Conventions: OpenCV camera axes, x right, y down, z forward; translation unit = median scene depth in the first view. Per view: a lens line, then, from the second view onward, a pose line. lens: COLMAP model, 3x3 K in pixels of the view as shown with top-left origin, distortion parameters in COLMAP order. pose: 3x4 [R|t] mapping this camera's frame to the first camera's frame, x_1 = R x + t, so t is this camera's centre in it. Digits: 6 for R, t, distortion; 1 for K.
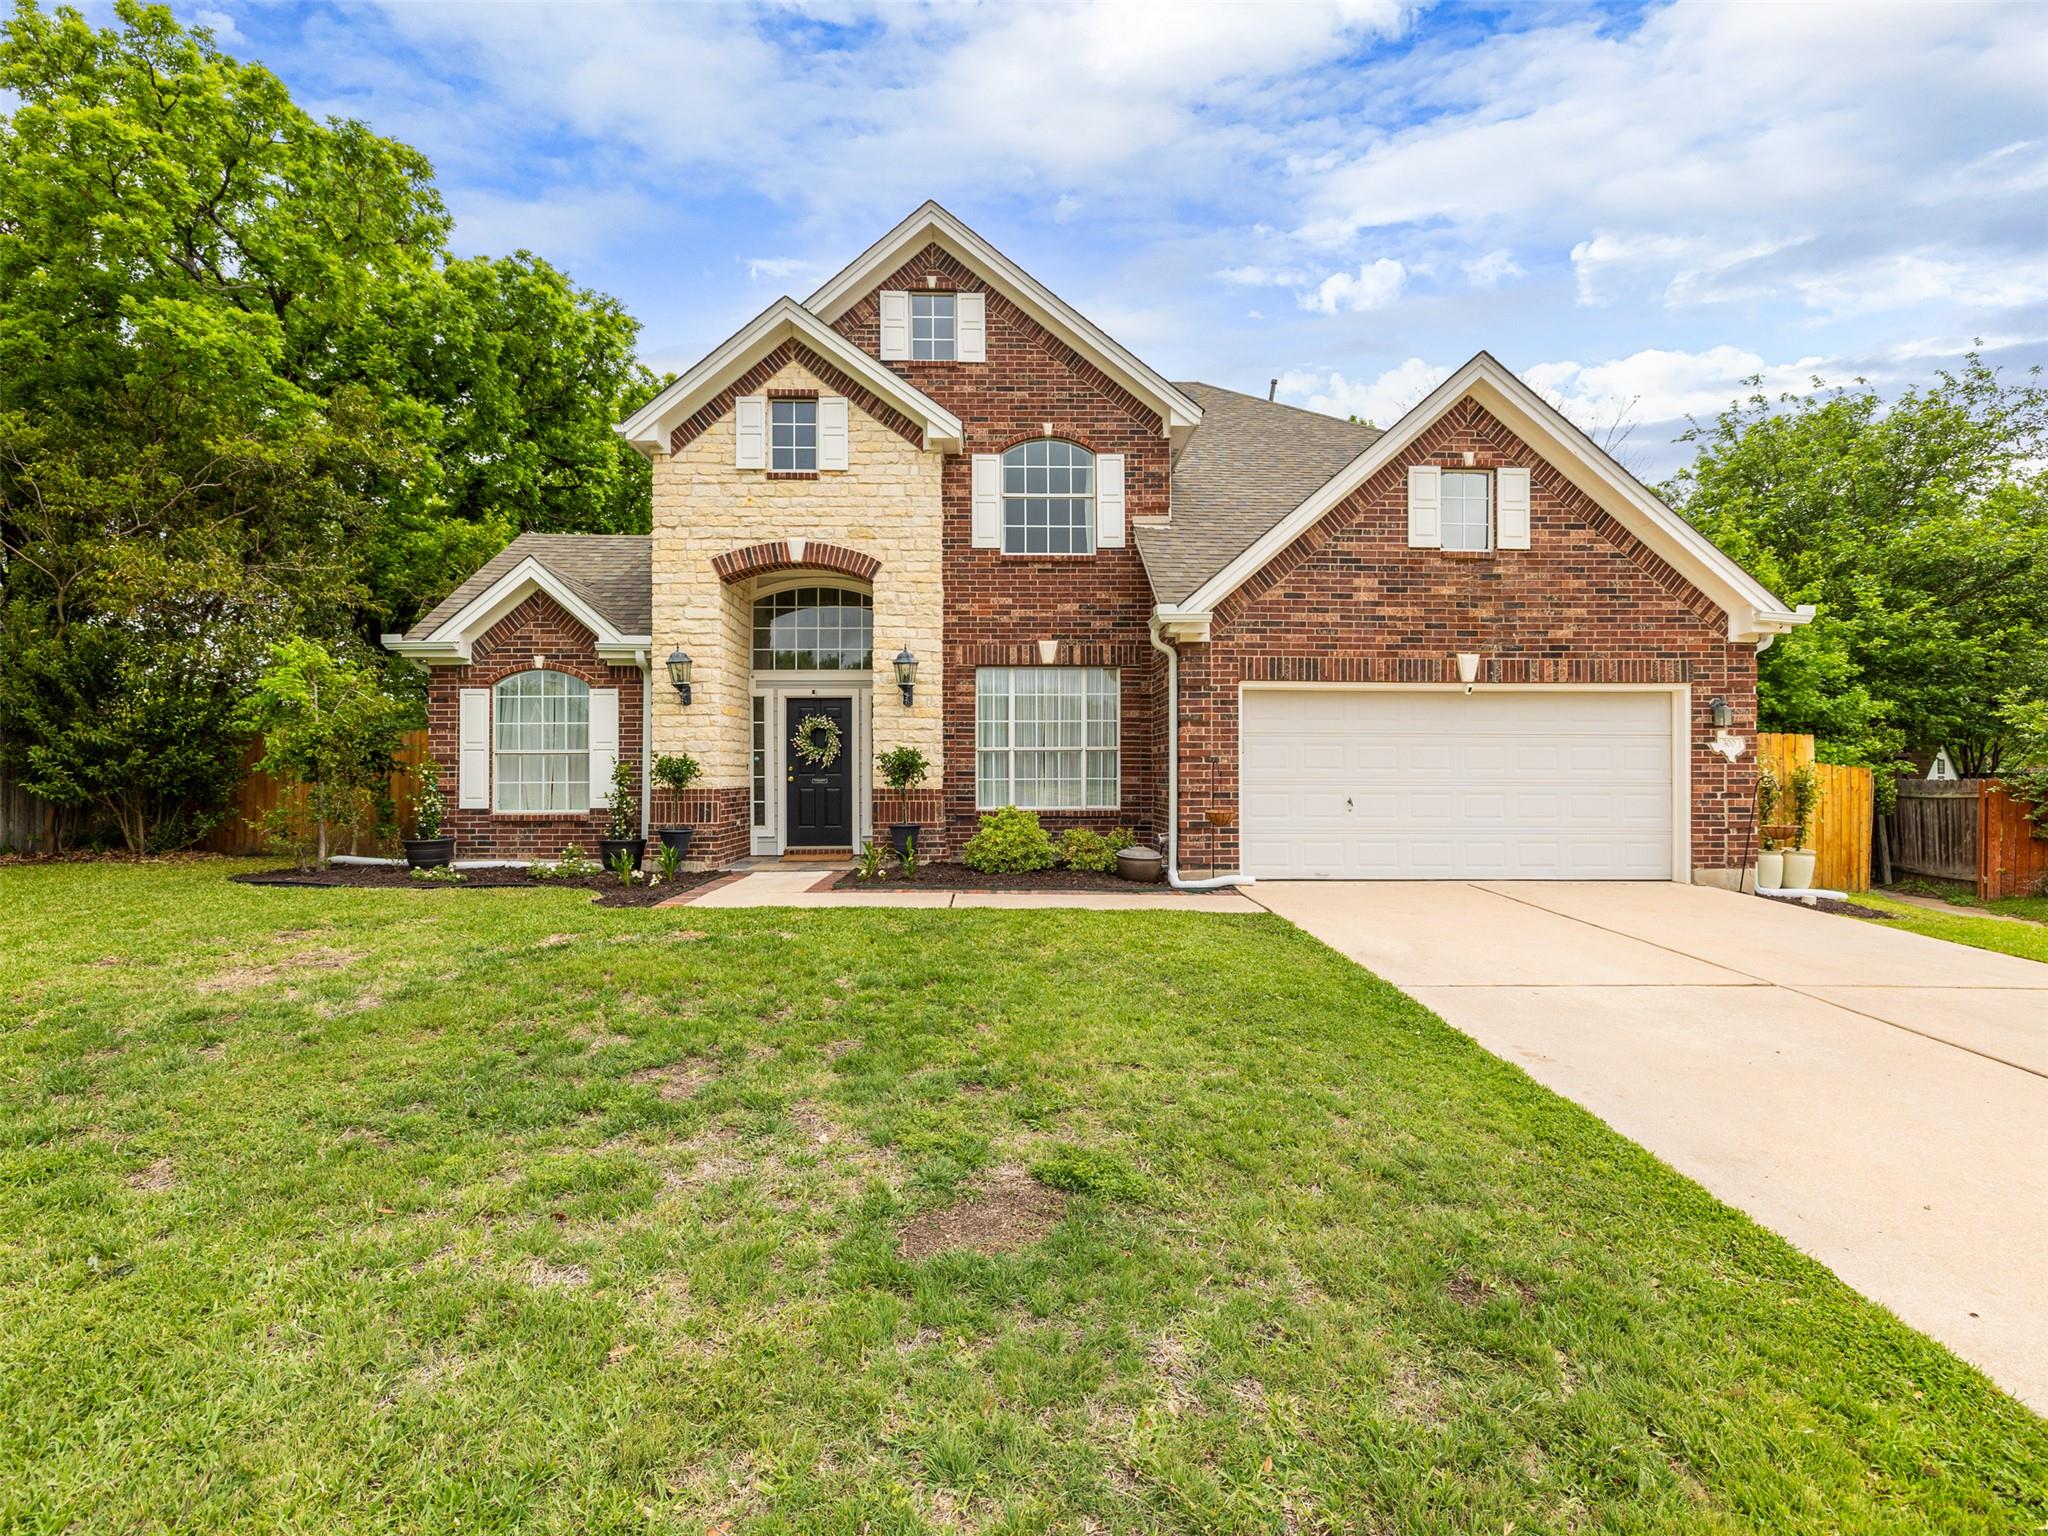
lens RADIAL K [[980.5, 0, 1024.0], [0, 980.5, 768.0], [0, 0, 1]] dist [0.001114, 0.000374]
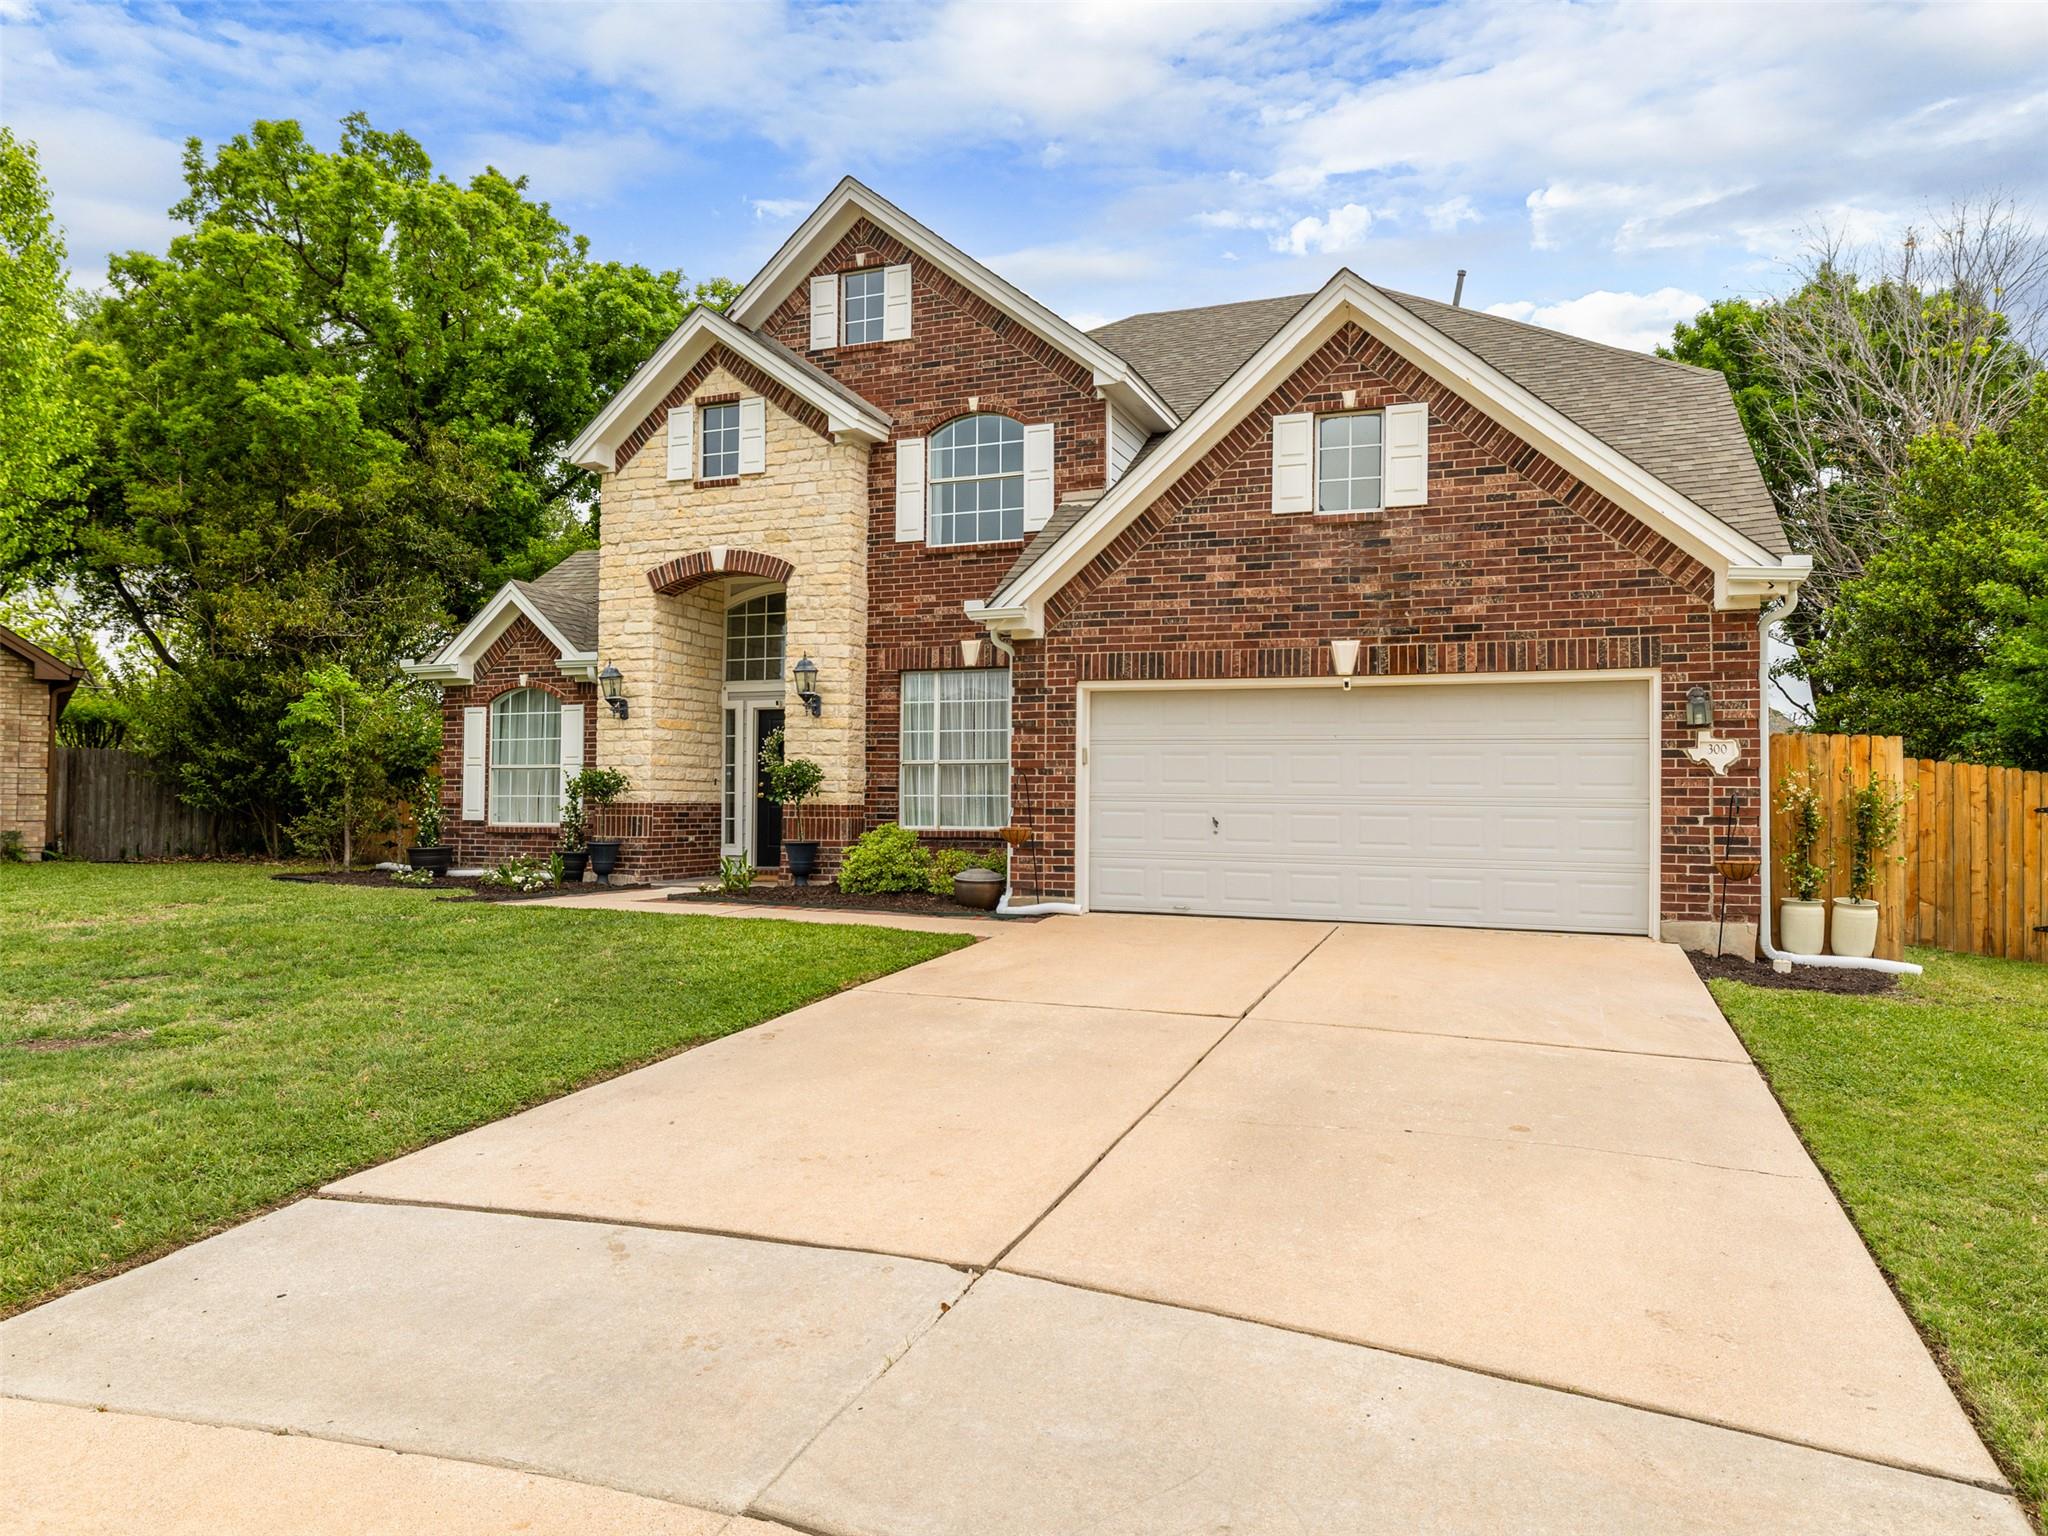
lens RADIAL K [[1345.8, 0, 1024.0], [0, 1345.8, 768.0], [0, 0, 1]] dist [0.007232, 0.000193]
pose [[0.919223, -0.002095, -0.393732, 0.579977], [-0.007490, 0.999712, -0.022805, 0.014198], [0.393667, 0.023912, 0.918942, -0.106061]]
